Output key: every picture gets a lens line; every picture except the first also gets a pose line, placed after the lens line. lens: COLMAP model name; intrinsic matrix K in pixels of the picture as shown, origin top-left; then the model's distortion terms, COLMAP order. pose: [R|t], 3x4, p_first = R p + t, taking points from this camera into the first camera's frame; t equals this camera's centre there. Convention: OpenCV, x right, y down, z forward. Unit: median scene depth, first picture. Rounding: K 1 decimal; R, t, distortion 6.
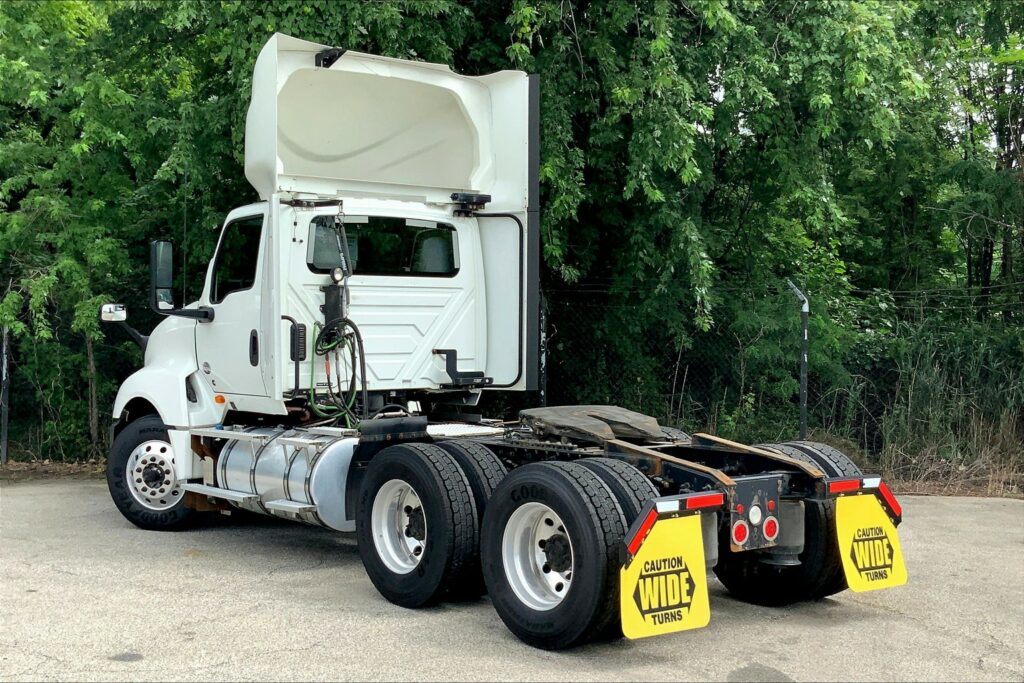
lens RADIAL K [[1268.2, 0, 430.4], [0, 1268.2, 341.4], [0, 0, 1]] dist [0.156932, 0.042362]
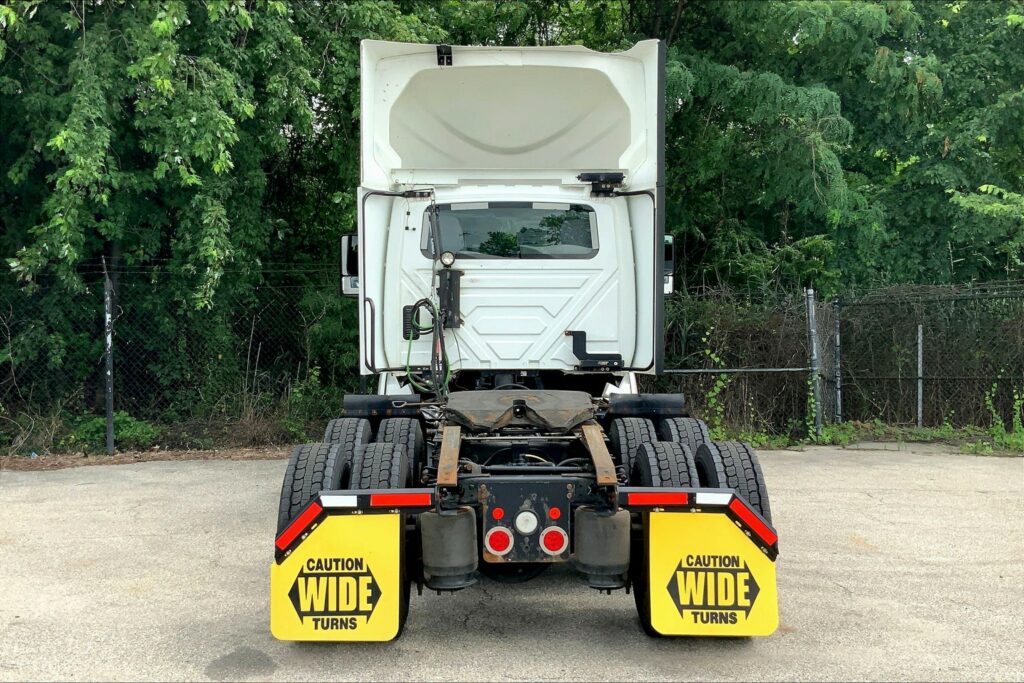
lens RADIAL K [[1063.4, 0, 484.1], [0, 1063.4, 330.3], [0, 0, 1]] dist [0.128541, 0.006304]
pose [[0.808459, 0.007765, -0.588501, 0.480508], [-0.006626, 0.999970, 0.004091, 0.003129], [0.588515, 0.000592, 0.808486, 0.302486]]
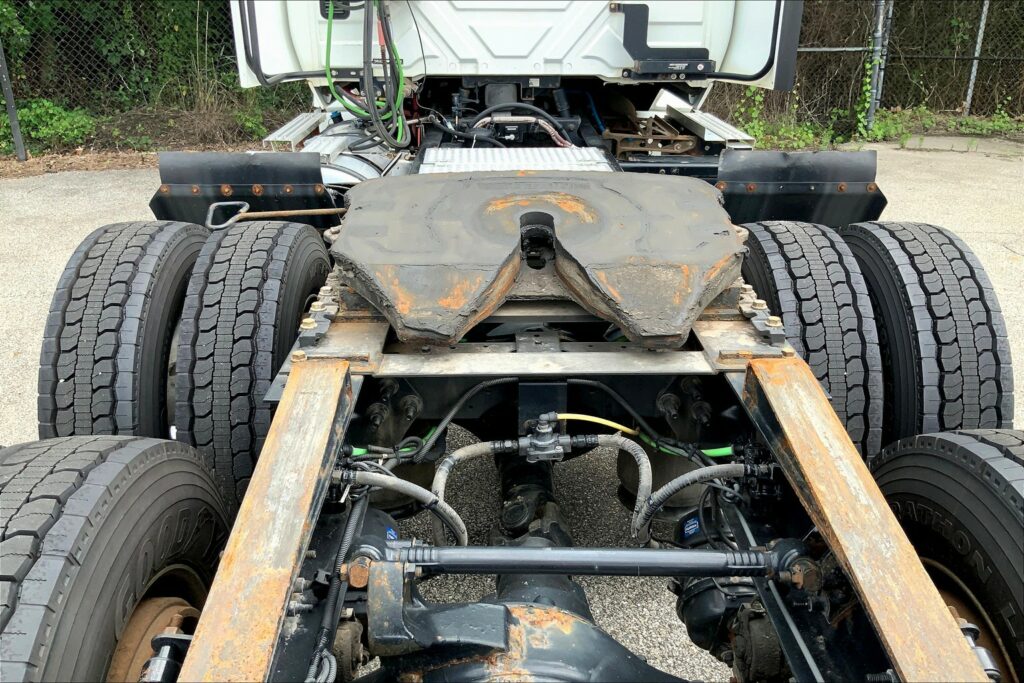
lens RADIAL K [[855.2, 0, 512.0], [0, 855.2, 341.5], [0, 0, 1]] dist [0.076635, -0.169486]
pose [[0.823471, 0.221857, -0.522183, 0.213296], [-0.009969, 0.925891, 0.377658, 0.001493], [0.567271, -0.305785, 0.764656, 0.688296]]
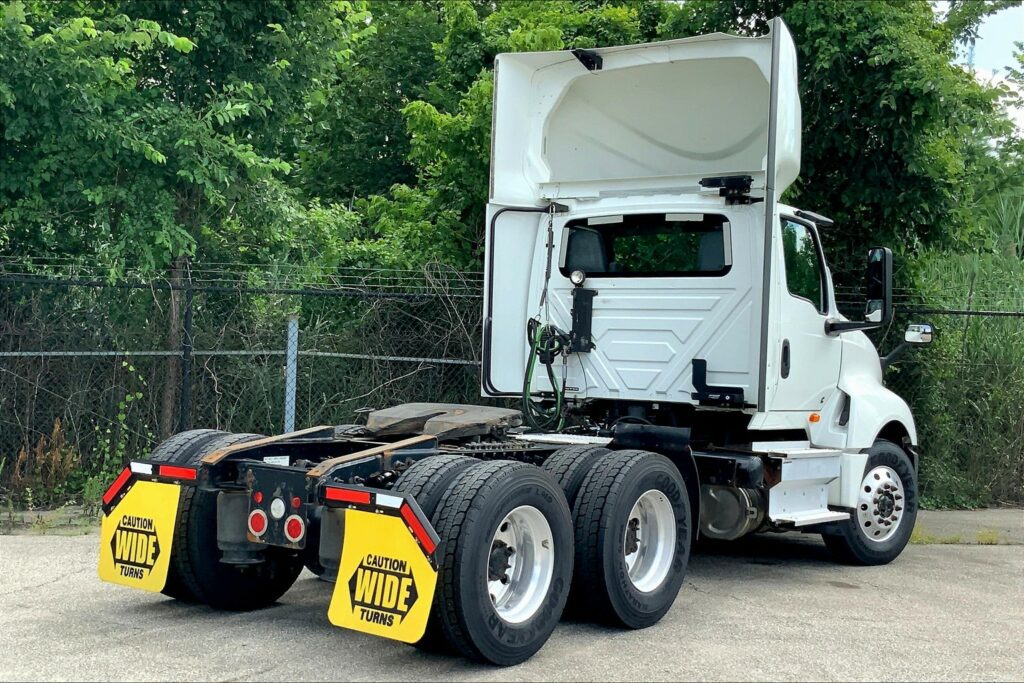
lens RADIAL K [[1268.2, 0, 430.4], [0, 1268.2, 341.4], [0, 0, 1]] dist [0.156932, 0.042362]
pose [[0.272980, 0.005800, -0.962002, 0.858576], [-0.057105, 0.998316, -0.010186, 0.014046], [0.960323, 0.057715, 0.272851, 0.630147]]
